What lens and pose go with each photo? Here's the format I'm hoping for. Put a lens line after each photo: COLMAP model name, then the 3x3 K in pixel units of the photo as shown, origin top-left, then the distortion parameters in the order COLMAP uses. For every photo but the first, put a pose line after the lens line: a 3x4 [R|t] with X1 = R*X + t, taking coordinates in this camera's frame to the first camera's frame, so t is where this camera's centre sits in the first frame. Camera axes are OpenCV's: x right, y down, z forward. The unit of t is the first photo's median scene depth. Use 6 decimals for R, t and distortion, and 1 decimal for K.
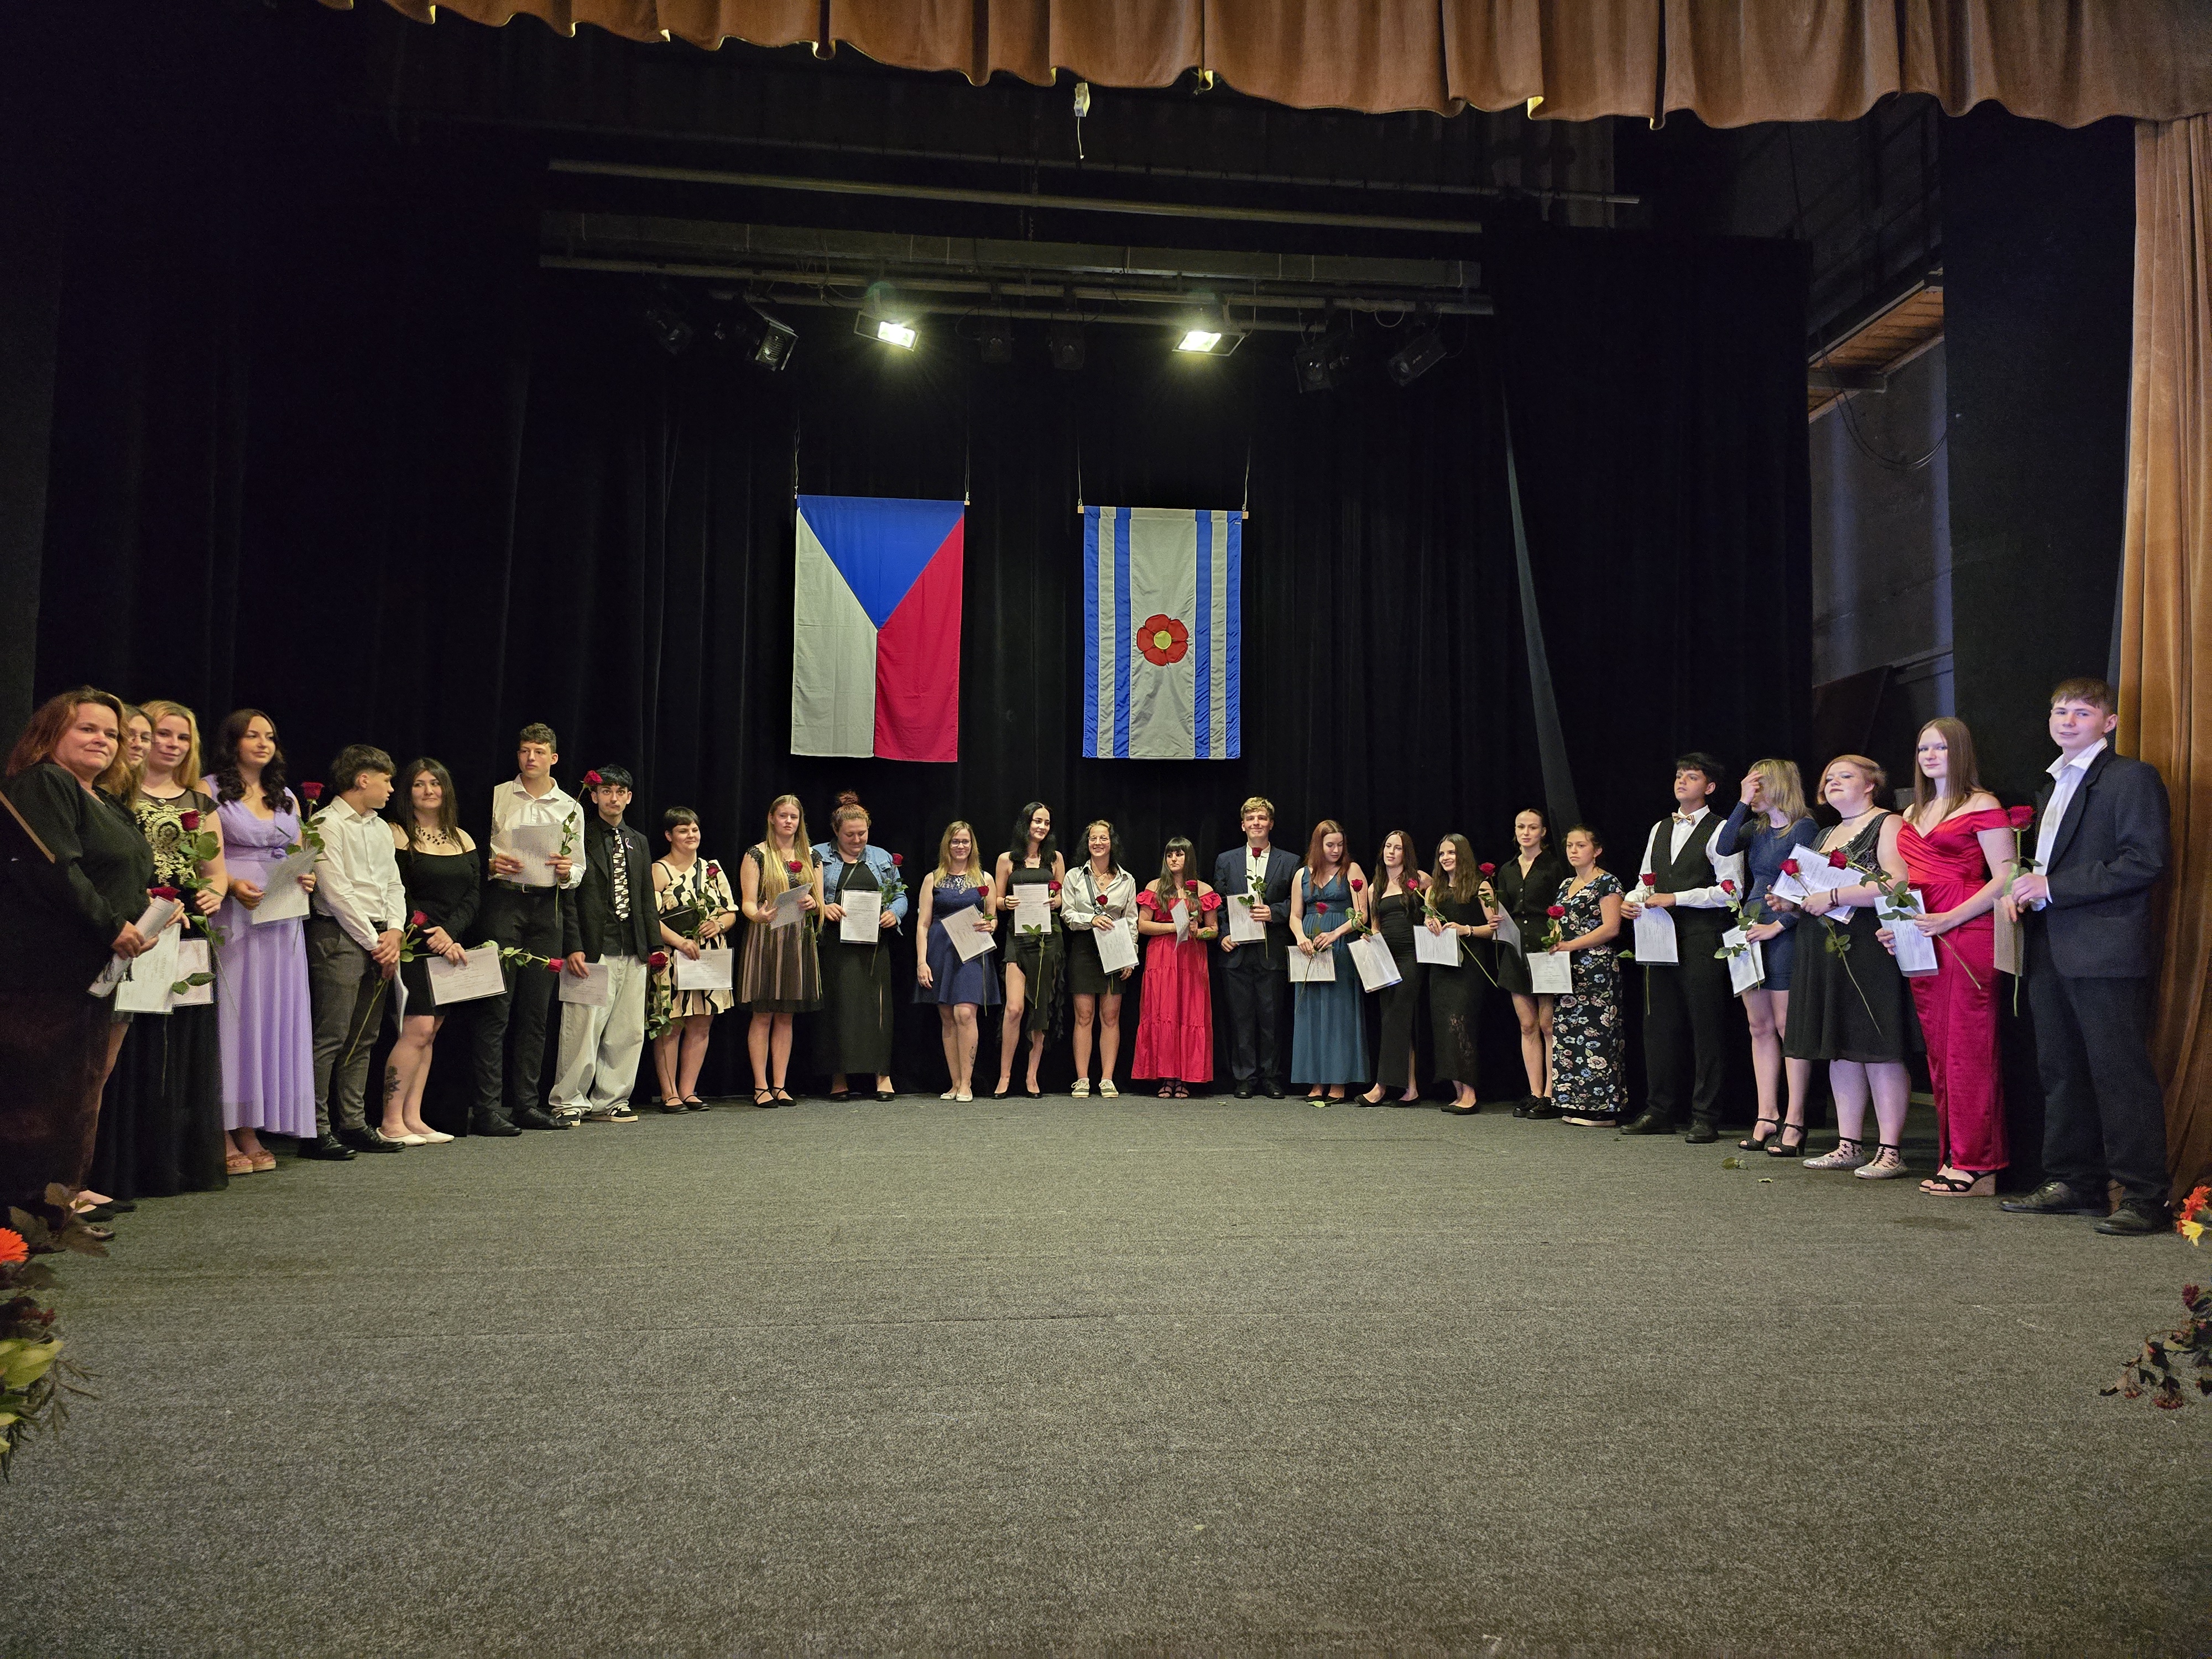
lens RADIAL K [[1504.4, 0, 1128.3], [0, 1504.4, 845.0], [0, 0, 1]] dist [0.054176, -0.054025]
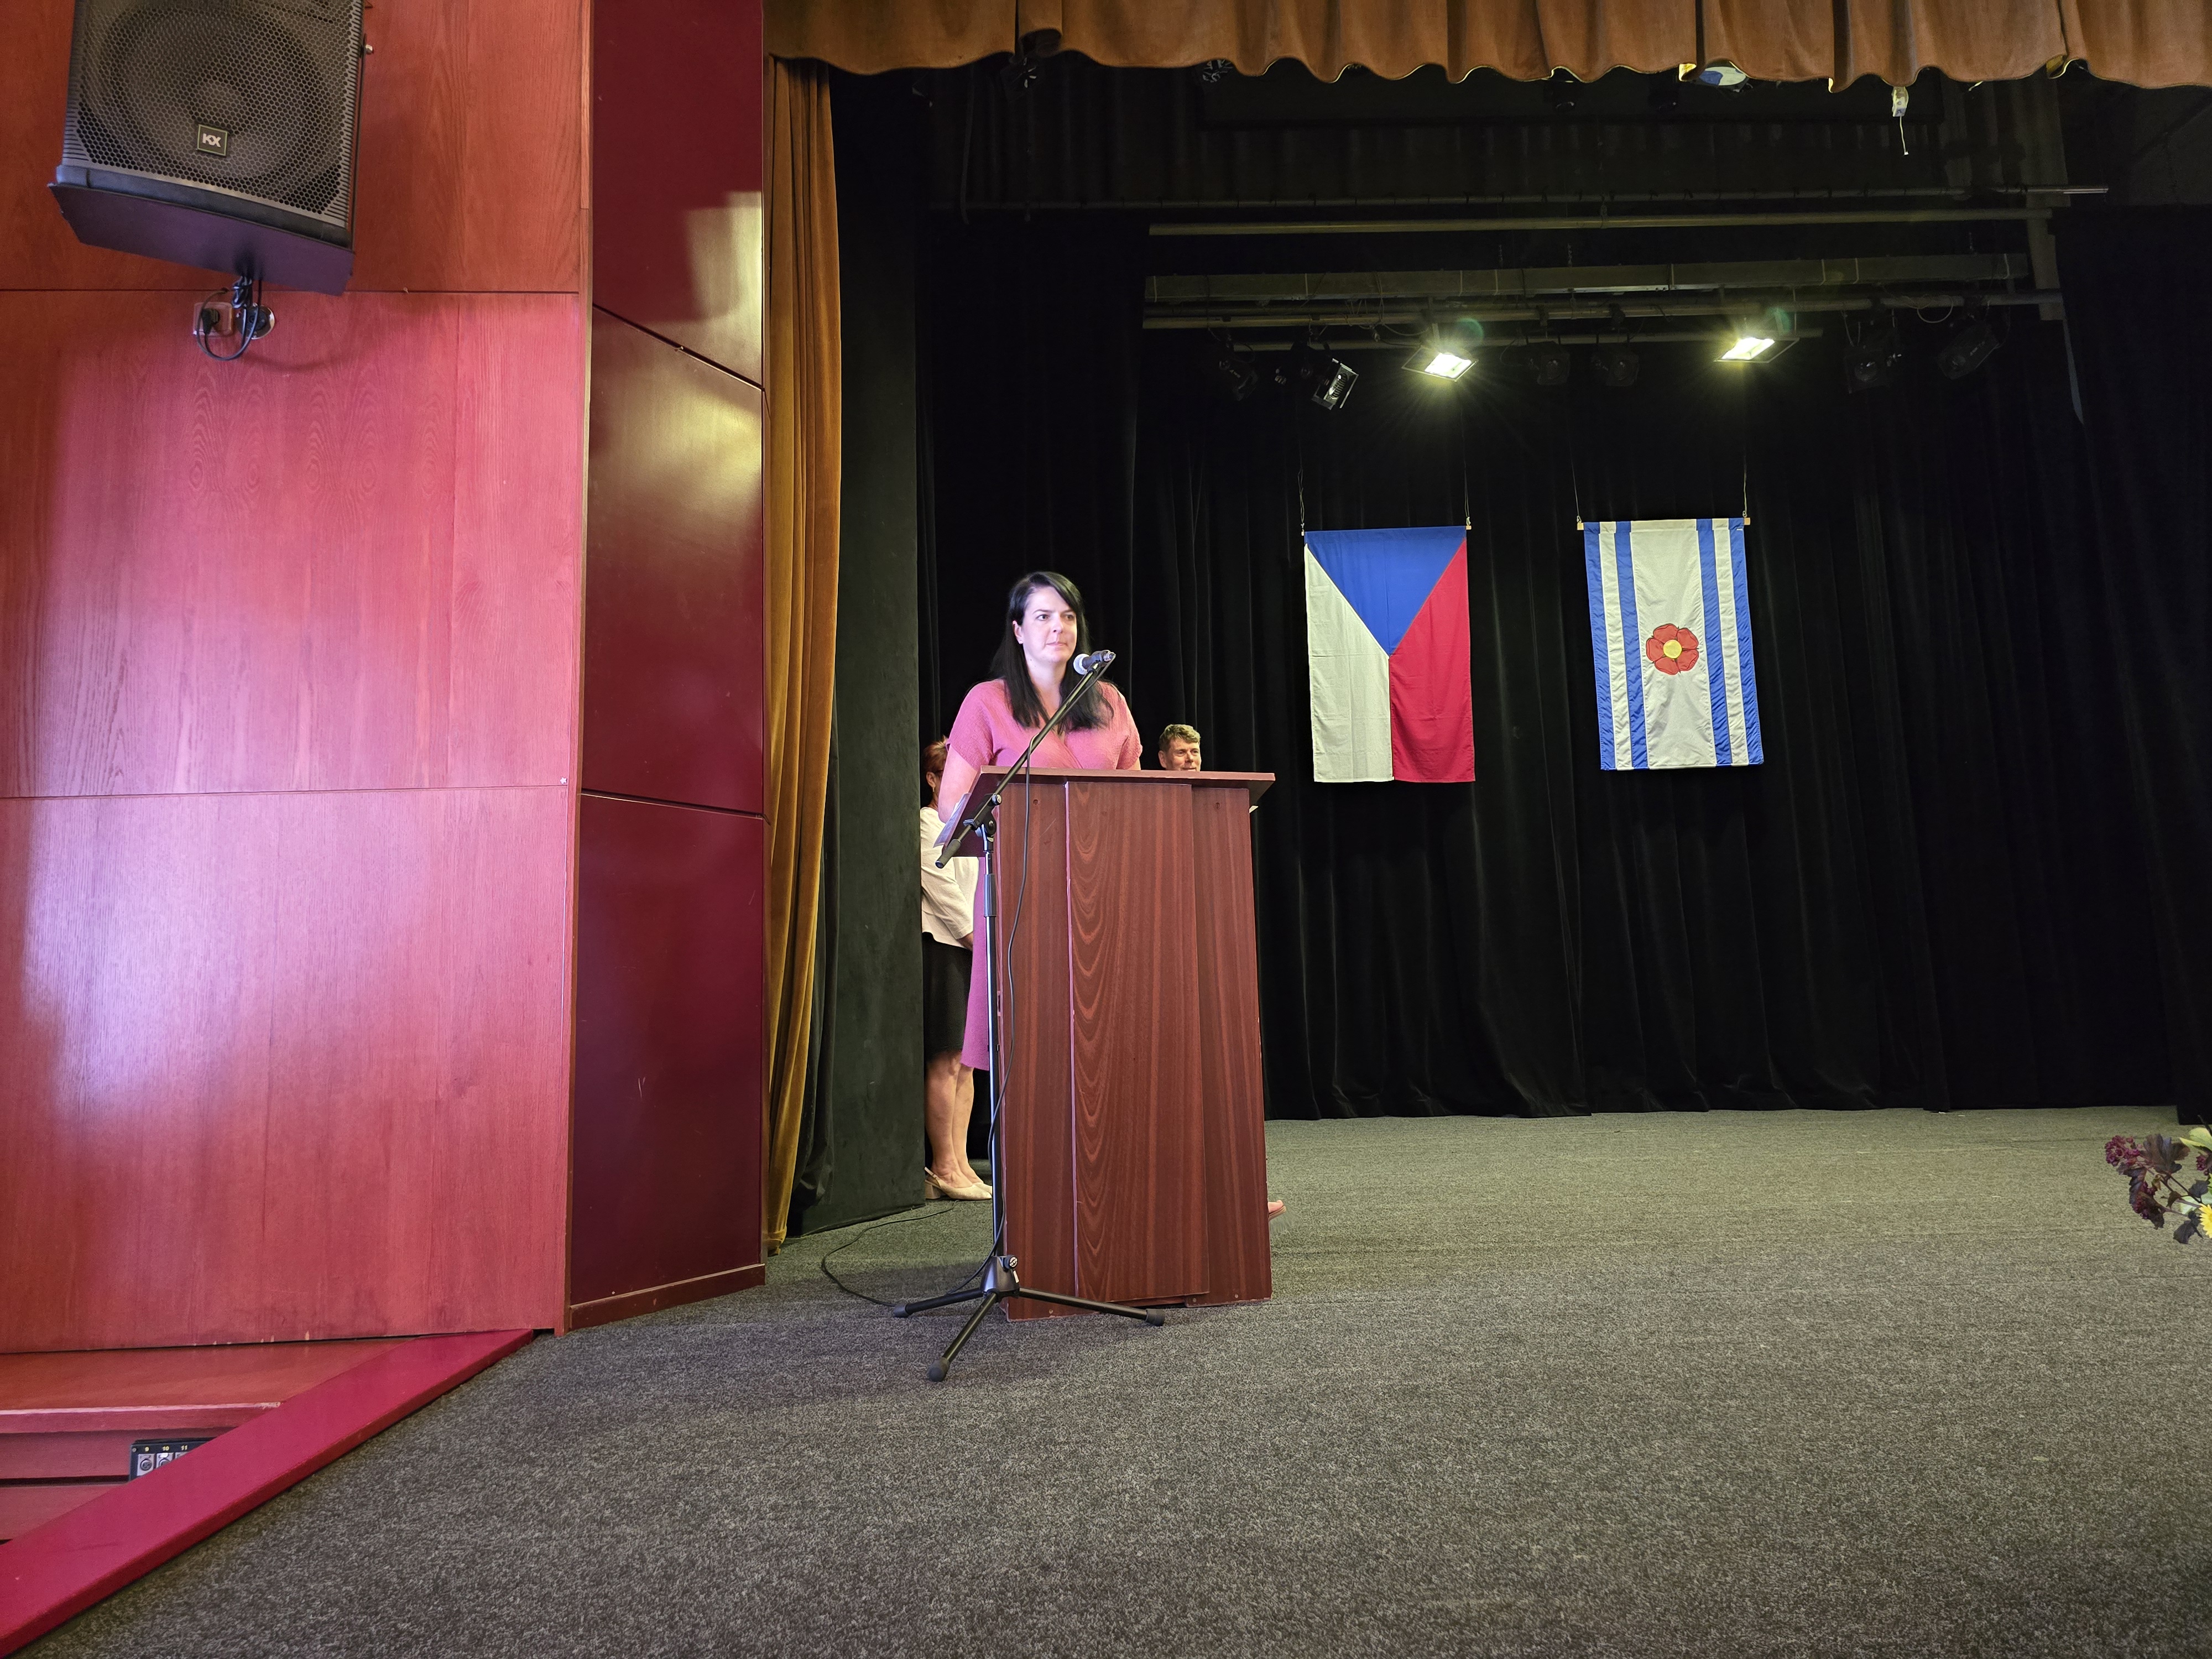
lens RADIAL K [[1491.7, 0, 1110.1], [0, 1491.7, 818.3], [0, 0, 1]] dist [0.071960, -0.074949]
pose [[0.995598, -0.045925, -0.081709, -0.541301], [0.041487, 0.997613, -0.055205, 0.031662], [0.084049, 0.051572, 0.995126, -0.045864]]
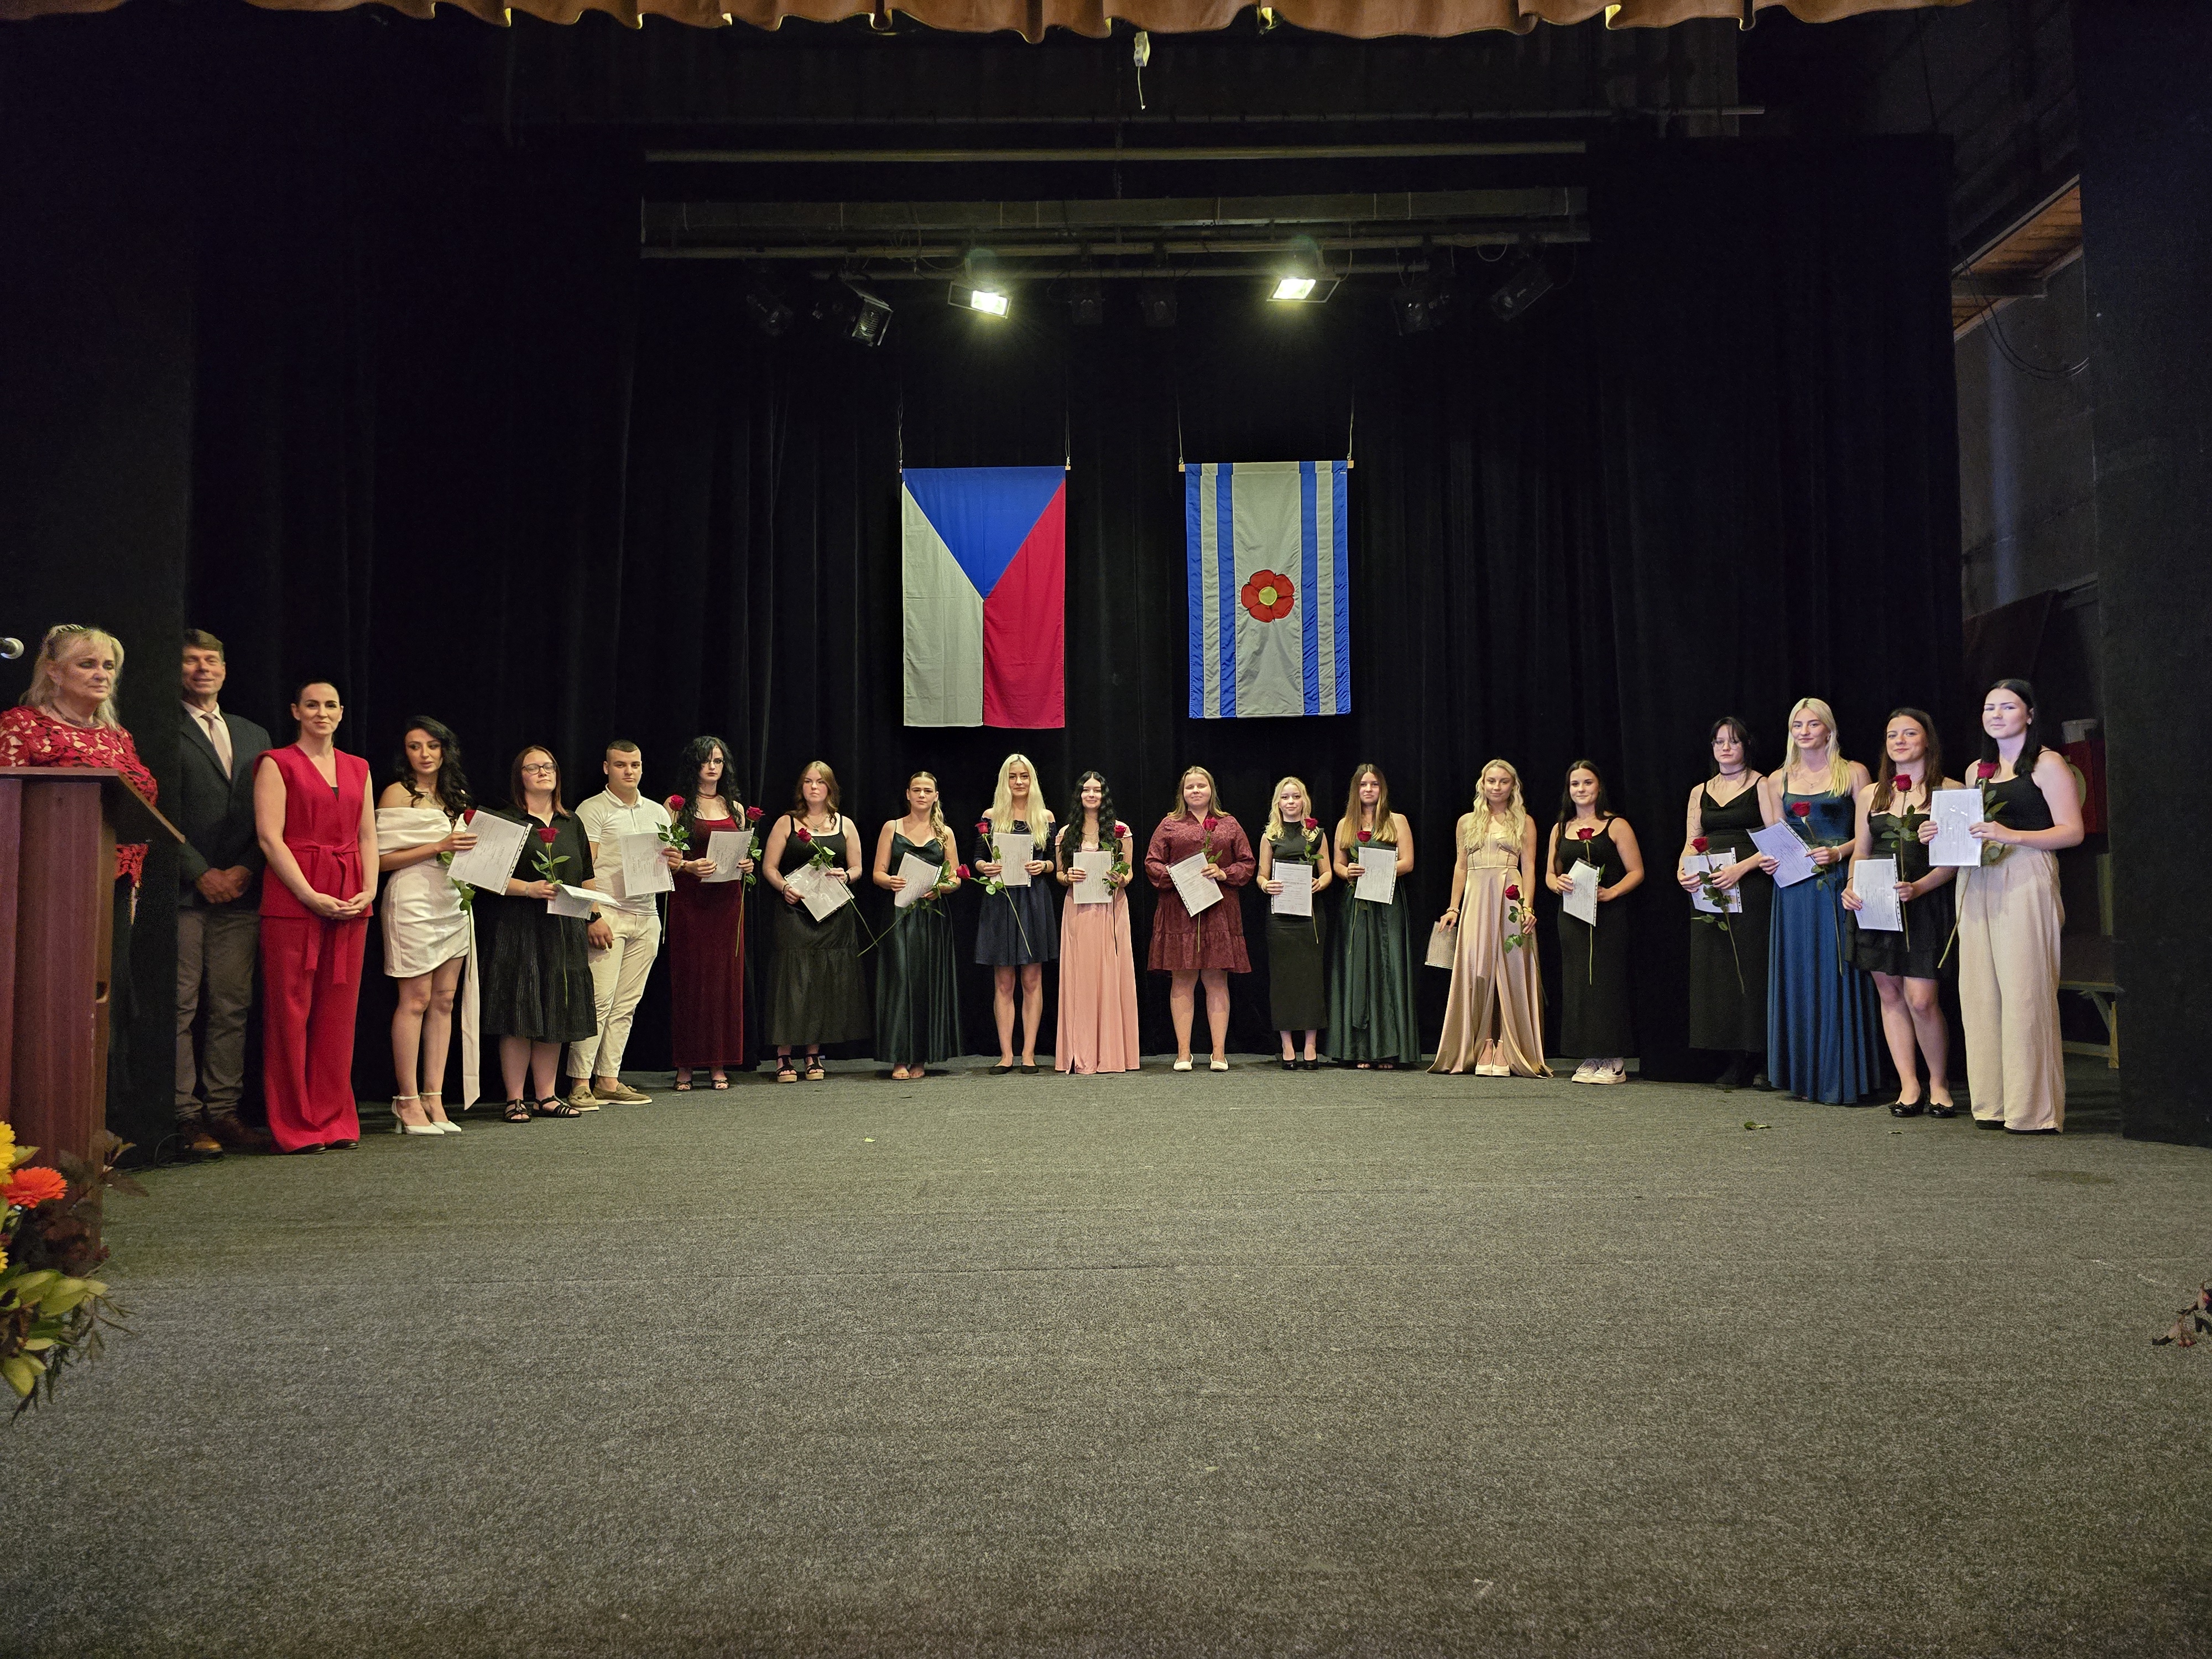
lens RADIAL K [[1506.1, 0, 1114.2], [0, 1506.1, 838.1], [0, 0, 1]] dist [0.054798, -0.055717]
pose [[0.993963, -0.025810, -0.106641, 0.047256], [0.027732, 0.999478, 0.016574, 0.006937], [0.106157, -0.019431, 0.994159, 0.002315]]
